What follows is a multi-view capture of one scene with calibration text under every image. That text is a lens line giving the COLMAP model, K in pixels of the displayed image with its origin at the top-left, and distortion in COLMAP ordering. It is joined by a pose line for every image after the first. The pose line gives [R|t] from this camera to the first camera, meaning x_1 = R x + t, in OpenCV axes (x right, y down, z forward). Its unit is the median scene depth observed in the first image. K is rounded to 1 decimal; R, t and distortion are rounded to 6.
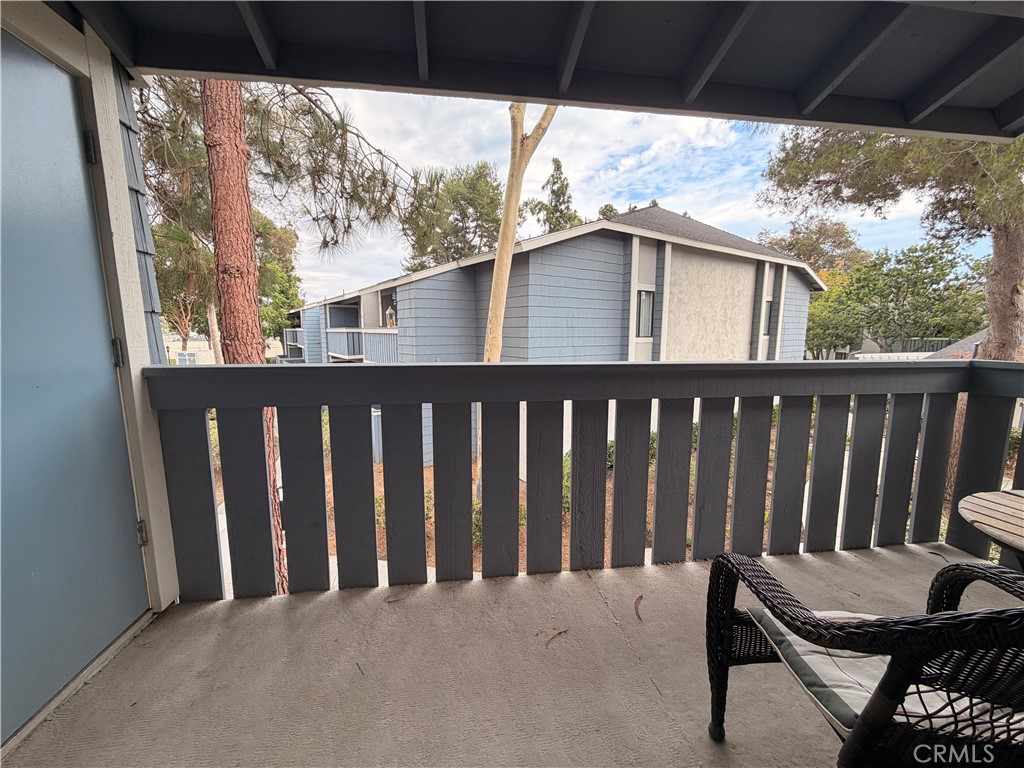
lens RADIAL K [[410.0, 0, 508.5], [0, 410.0, 384.0], [0, 0, 1]] dist [0.000360, 0.000402]
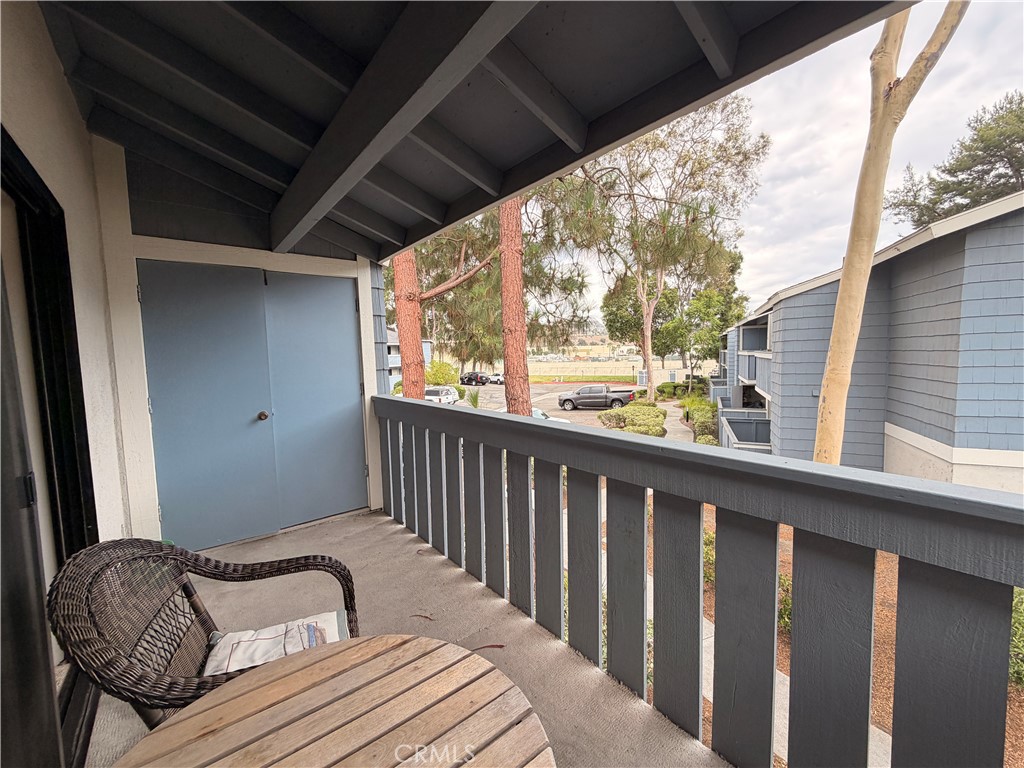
lens RADIAL K [[410.0, 0, 508.5], [0, 410.0, 384.0], [0, 0, 1]] dist [0.000360, 0.000402]
pose [[0.511682, 0.048952, -0.857779, 0.146746], [-0.087038, 0.996193, 0.004931, -0.018894], [0.854755, 0.072137, 0.513995, 0.052496]]
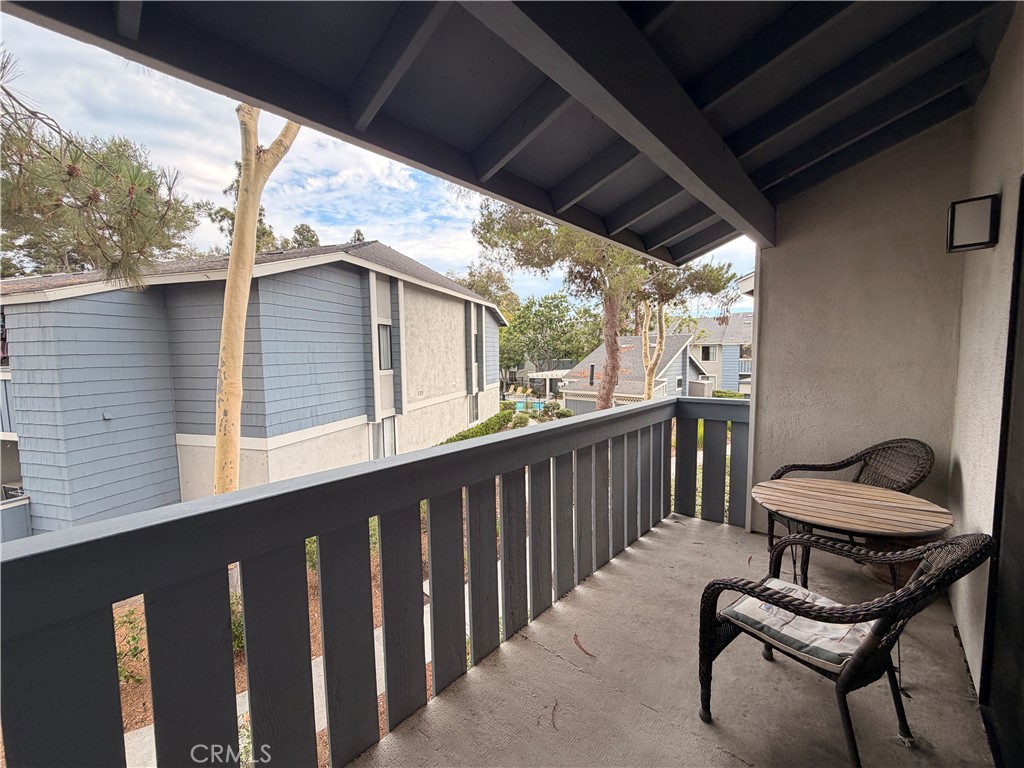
lens RADIAL K [[410.0, 0, 508.5], [0, 410.0, 384.0], [0, 0, 1]] dist [0.000360, 0.000402]
pose [[0.770263, -0.061510, 0.634753, -0.060885], [0.098174, 0.994910, -0.022721, -0.020136], [-0.630125, 0.079817, 0.772381, 0.023261]]
